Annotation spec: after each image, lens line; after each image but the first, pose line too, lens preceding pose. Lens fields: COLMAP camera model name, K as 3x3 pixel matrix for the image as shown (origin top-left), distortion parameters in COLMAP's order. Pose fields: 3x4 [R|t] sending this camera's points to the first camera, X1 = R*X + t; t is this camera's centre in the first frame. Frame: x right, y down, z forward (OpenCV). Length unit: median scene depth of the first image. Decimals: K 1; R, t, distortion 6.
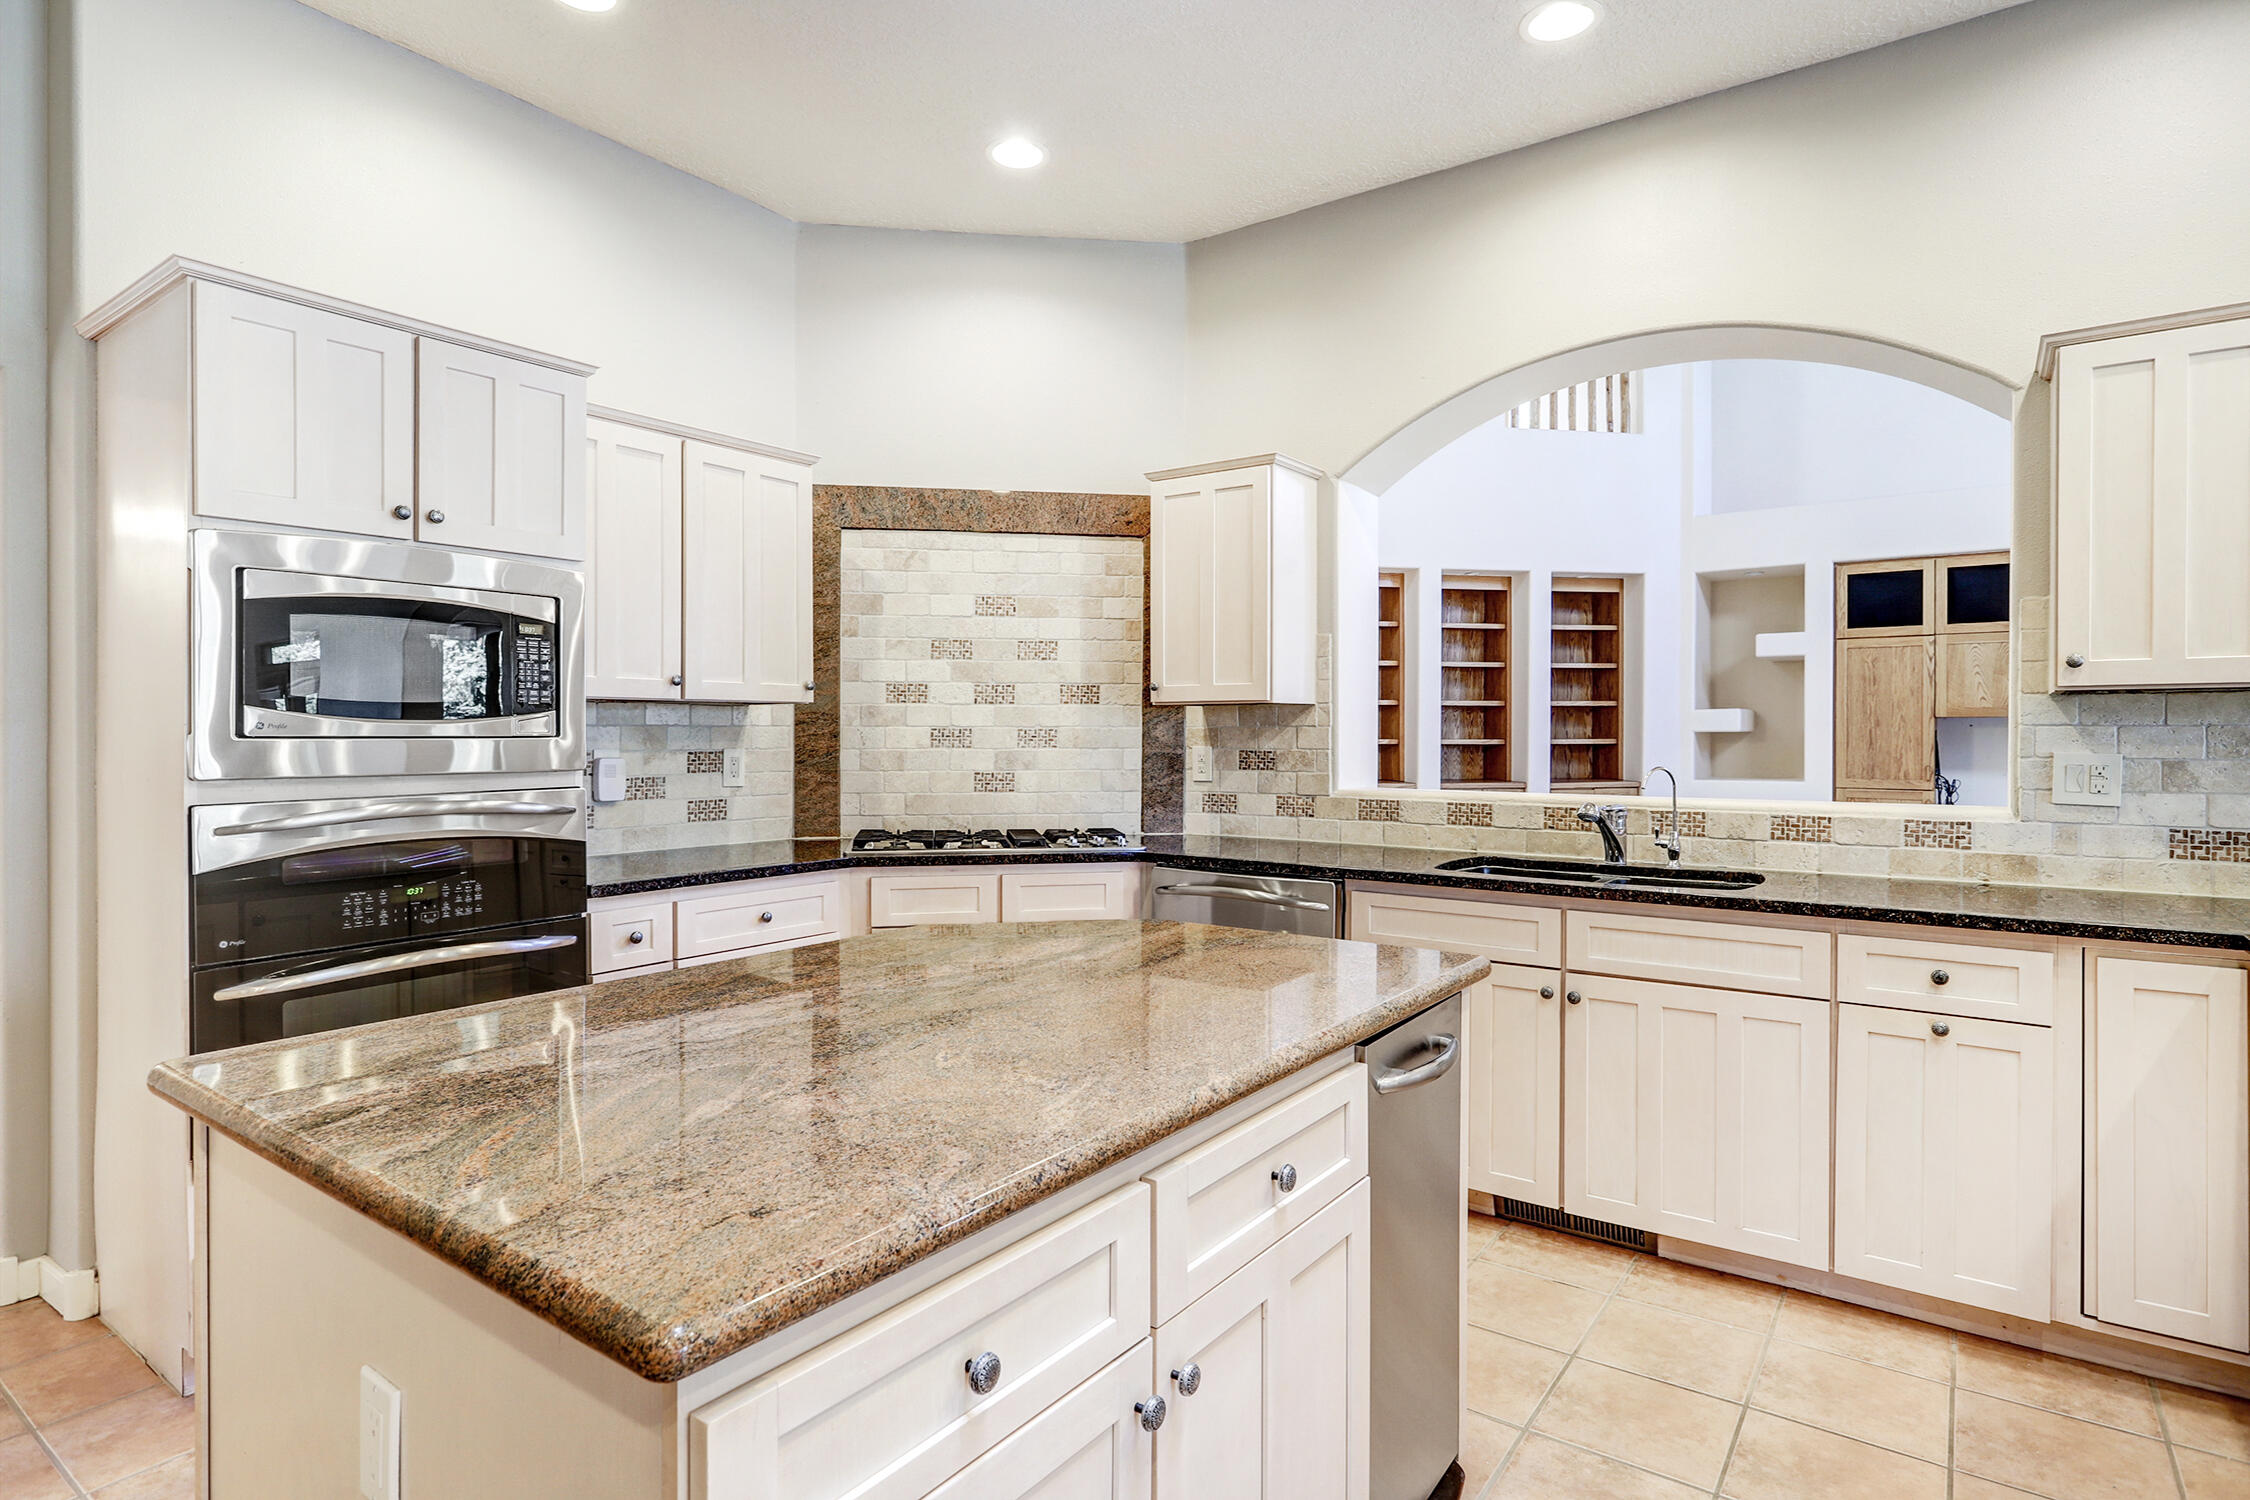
lens RADIAL K [[1117.6, 0, 1125.0], [0, 1117.6, 750.0], [0, 0, 1]] dist [-0.001475, 0.000391]
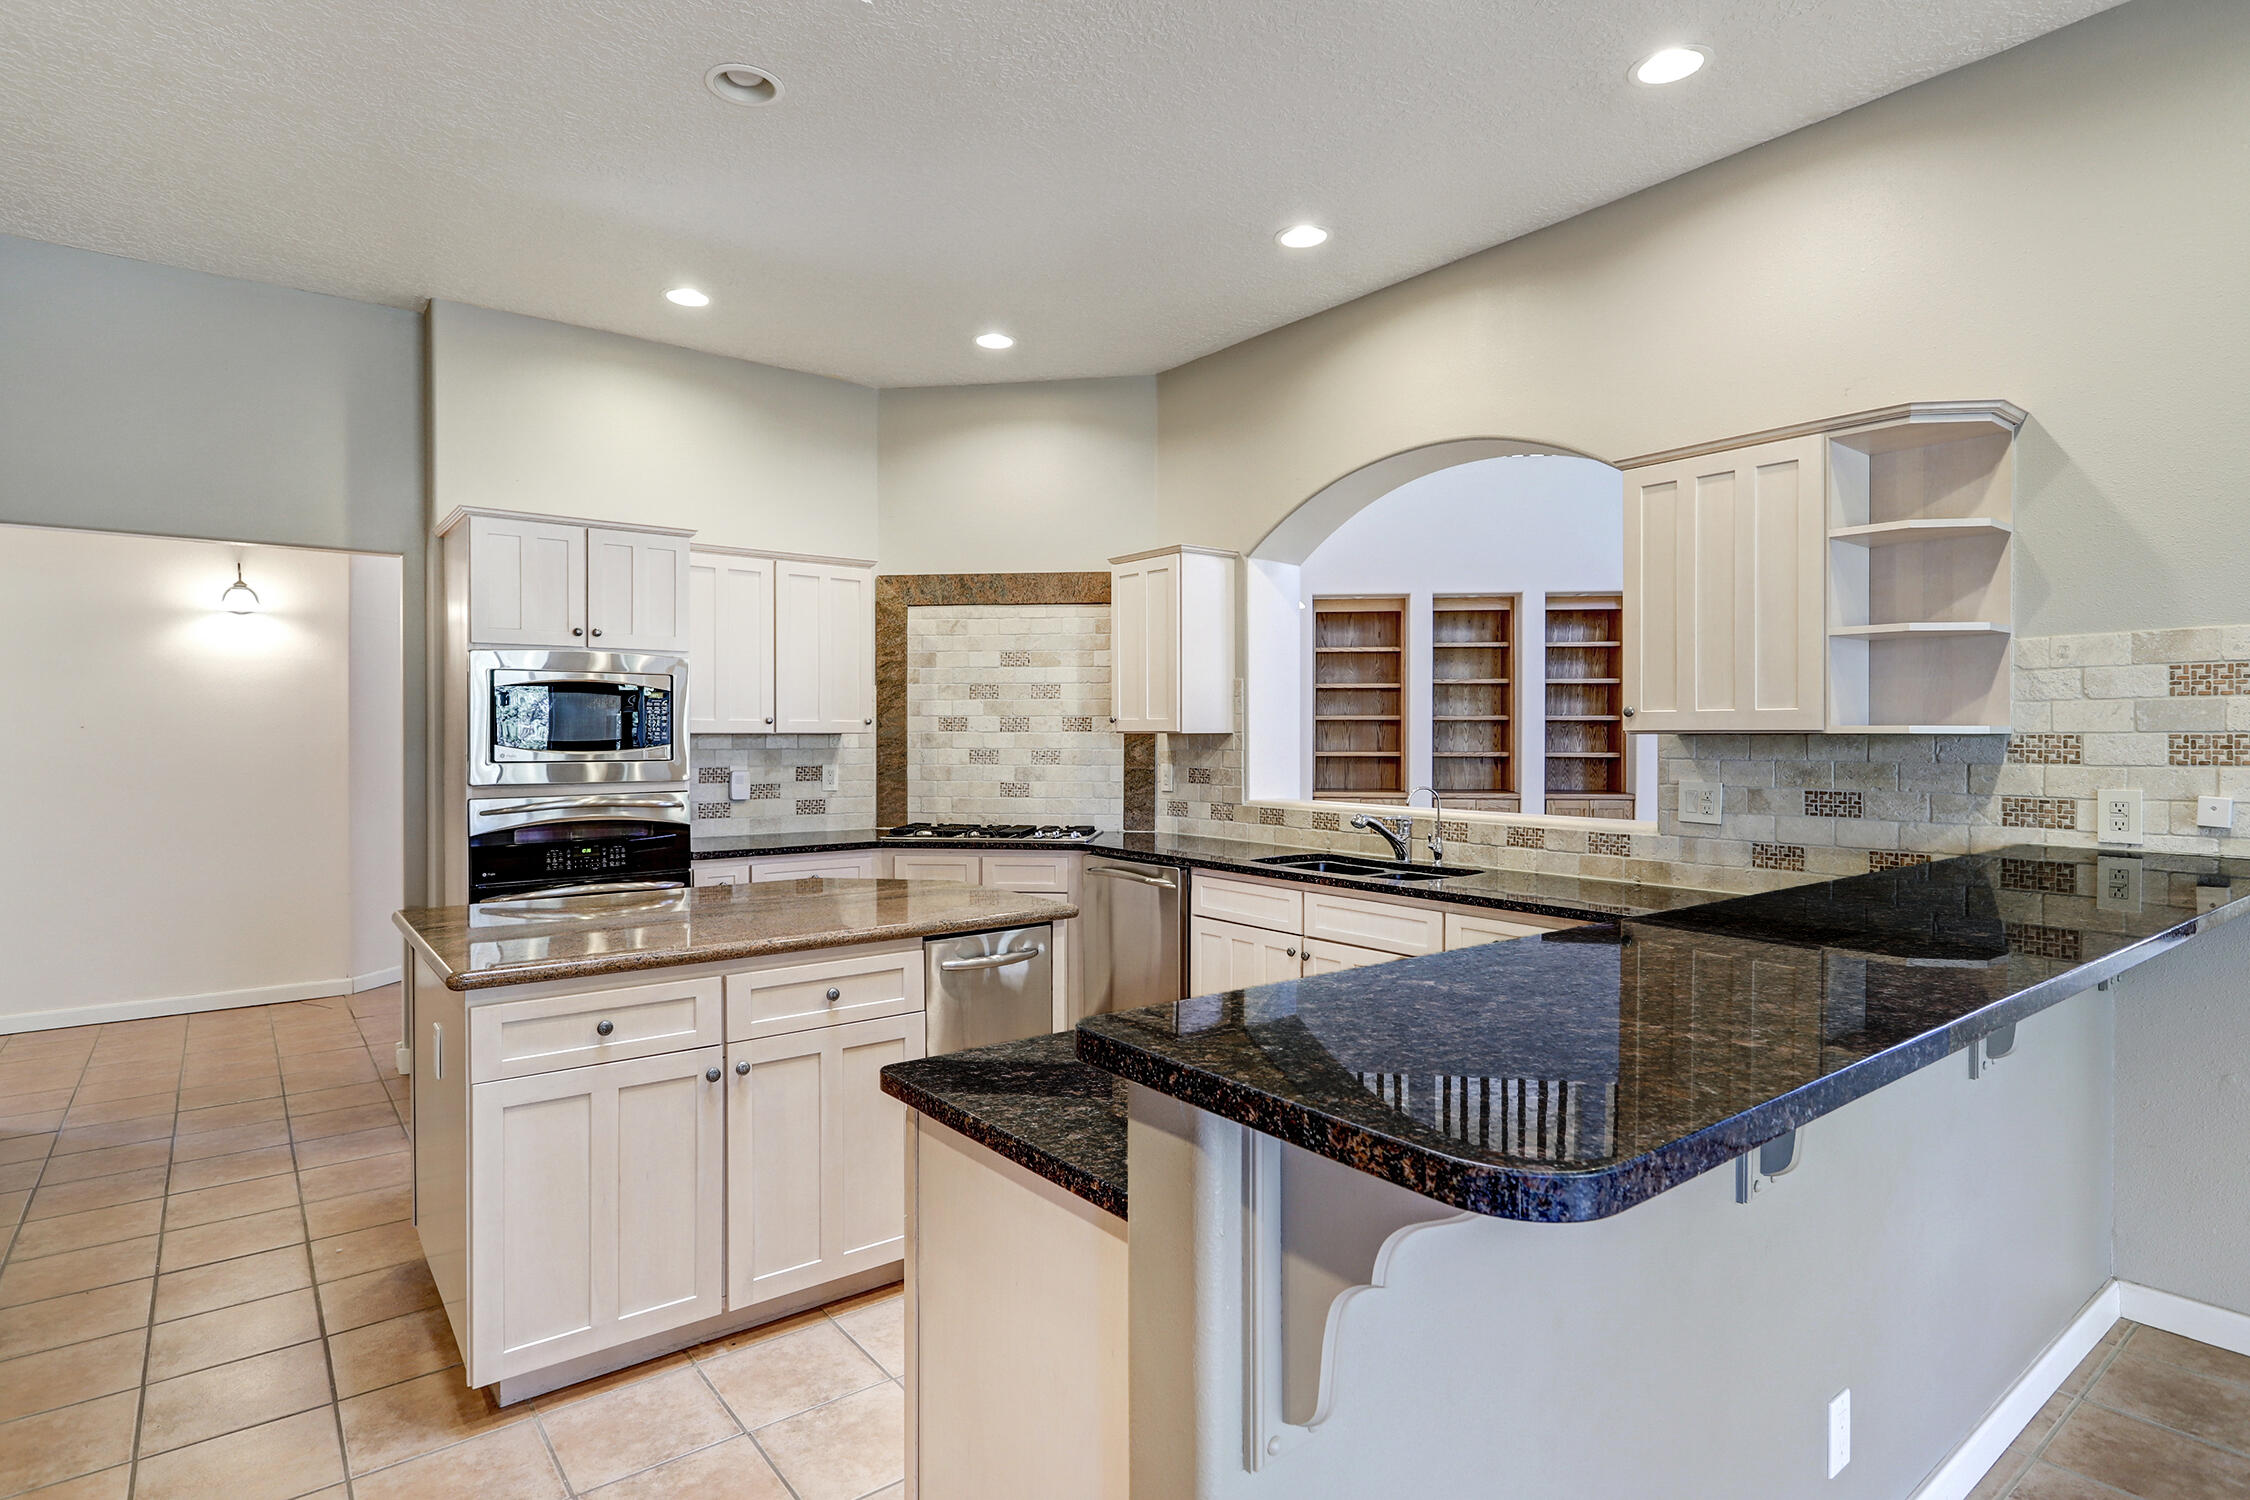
lens RADIAL K [[1117.6, 0, 1125.0], [0, 1117.6, 750.0], [0, 0, 1]] dist [-0.001475, 0.000391]
pose [[0.959399, 0.003939, -0.282024, 0.415128], [-0.004380, 0.999990, -0.000933, -0.019827], [0.282018, 0.002130, 0.959407, -0.267703]]
